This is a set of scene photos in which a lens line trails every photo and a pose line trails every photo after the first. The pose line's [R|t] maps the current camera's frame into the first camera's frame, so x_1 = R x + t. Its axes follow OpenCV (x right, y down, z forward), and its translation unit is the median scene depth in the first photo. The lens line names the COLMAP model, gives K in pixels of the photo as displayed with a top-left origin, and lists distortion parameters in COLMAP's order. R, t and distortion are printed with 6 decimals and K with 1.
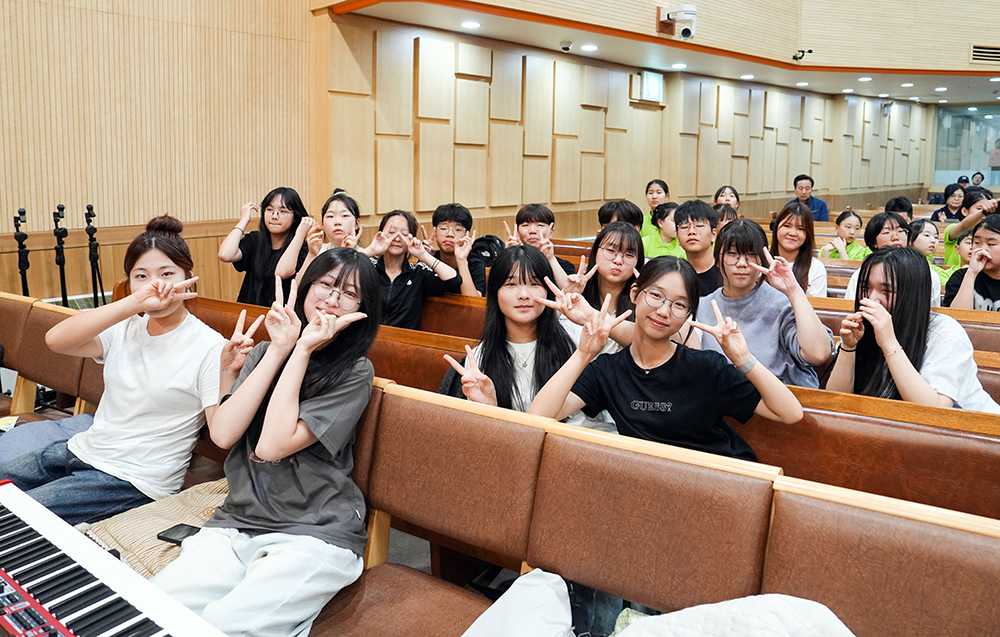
lens RADIAL K [[793.8, 0, 500.6], [0, 793.8, 288.9], [0, 0, 1]] dist [-0.075963, 0.025155]
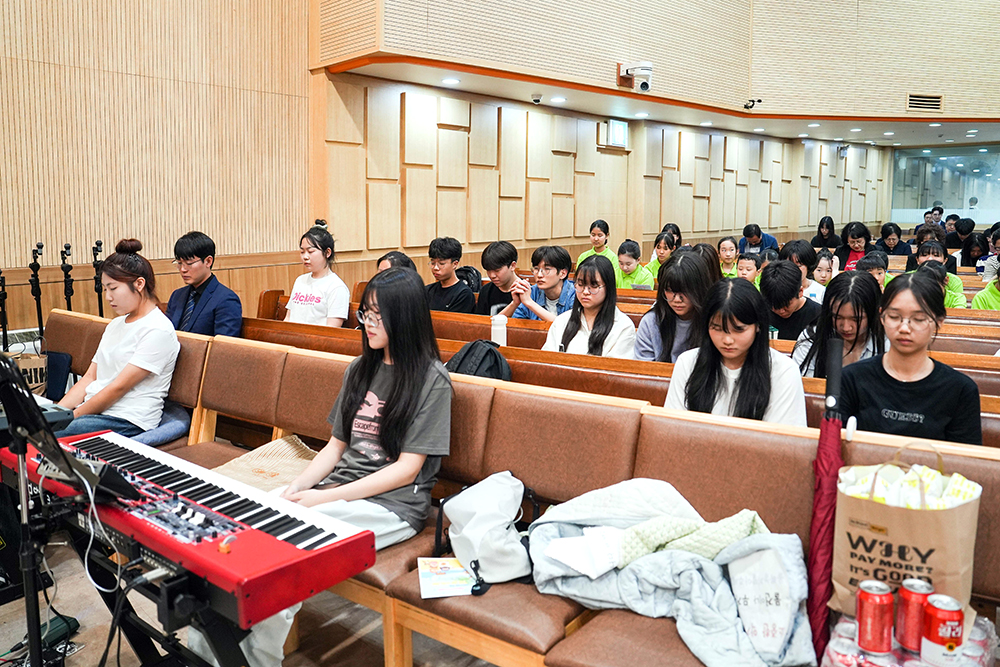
lens RADIAL K [[783.7, 0, 494.5], [0, 783.7, 331.8], [0, 0, 1]] dist [-0.077059, 0.019068]
pose [[0.999934, -0.006756, 0.009253, 0.010745], [0.006727, 0.999973, 0.003109, 0.018568], [-0.009274, -0.003046, 0.999952, -0.103405]]
